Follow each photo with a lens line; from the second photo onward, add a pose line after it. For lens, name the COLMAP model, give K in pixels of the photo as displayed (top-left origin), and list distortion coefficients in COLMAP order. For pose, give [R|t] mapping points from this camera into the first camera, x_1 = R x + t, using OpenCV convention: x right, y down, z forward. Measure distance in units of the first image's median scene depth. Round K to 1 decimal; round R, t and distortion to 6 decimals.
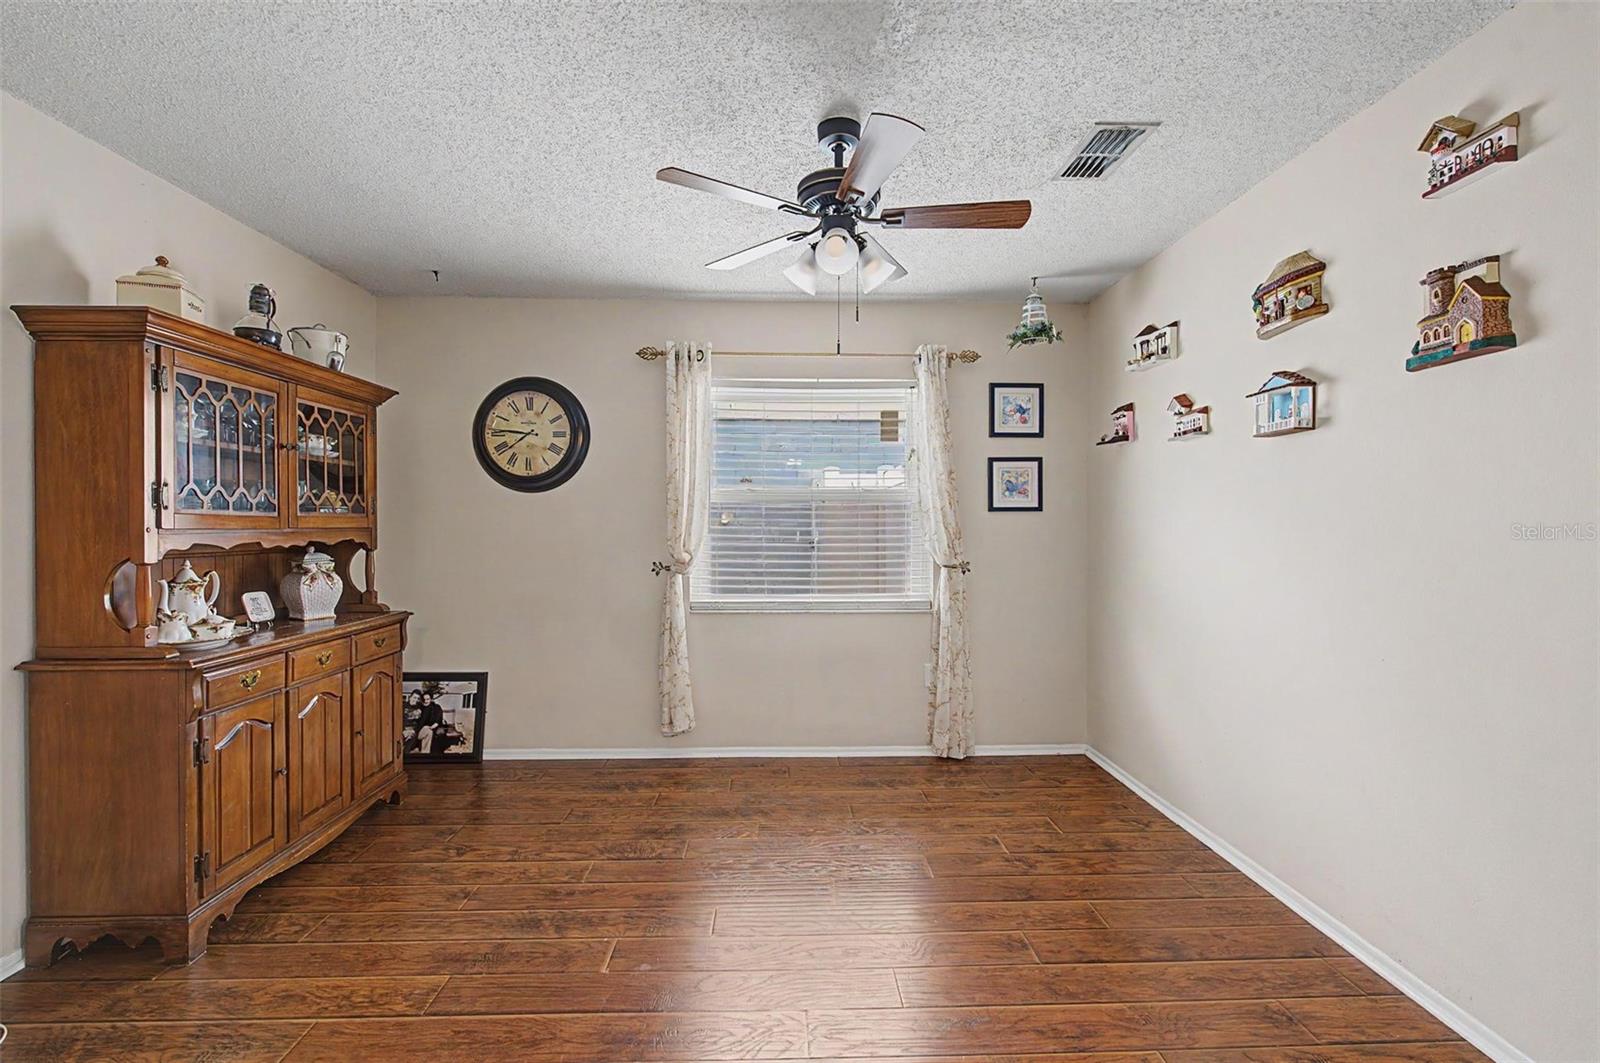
lens RADIAL K [[691.4, 0, 790.2], [0, 691.4, 535.0], [0, 0, 1]] dist [-0.001205, -0.001210]
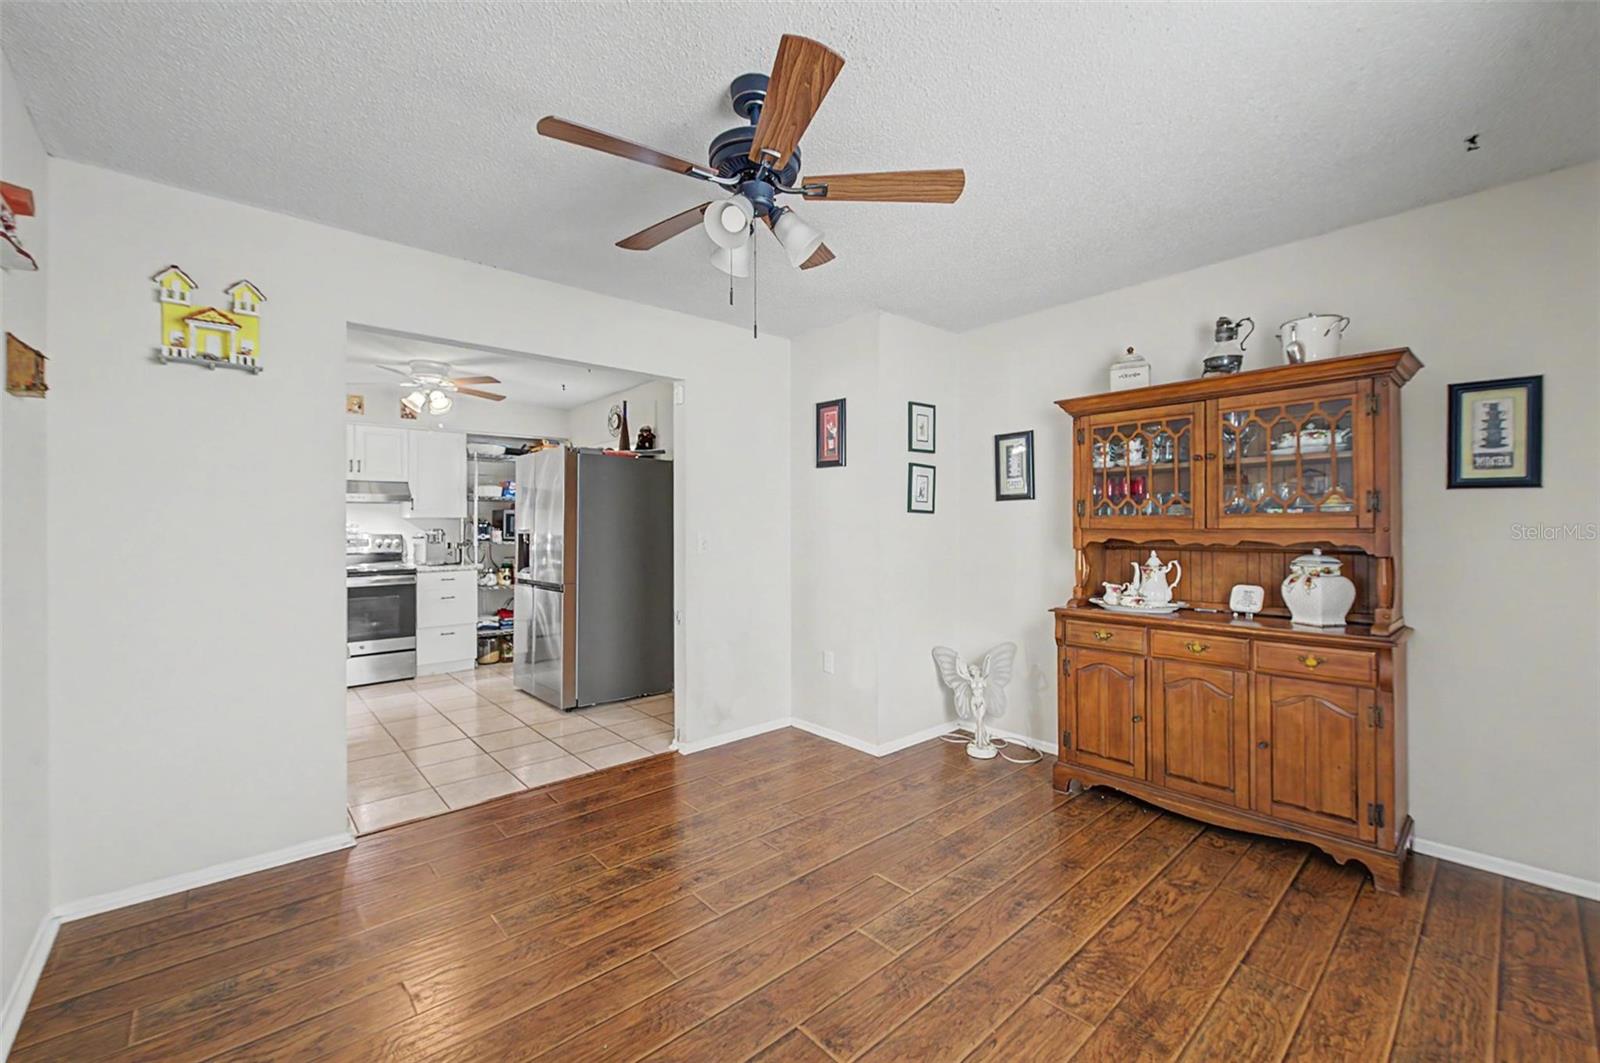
lens RADIAL K [[659.6, 0, 799.4], [0, 659.6, 518.4], [0, 0, 1]] dist [0.004791, 0.000436]
pose [[-0.766412, -0.007623, -0.642304, 0.490326], [-0.005247, 0.999971, -0.005607, -0.016449], [0.642328, -0.000927, -0.766429, 1.418297]]
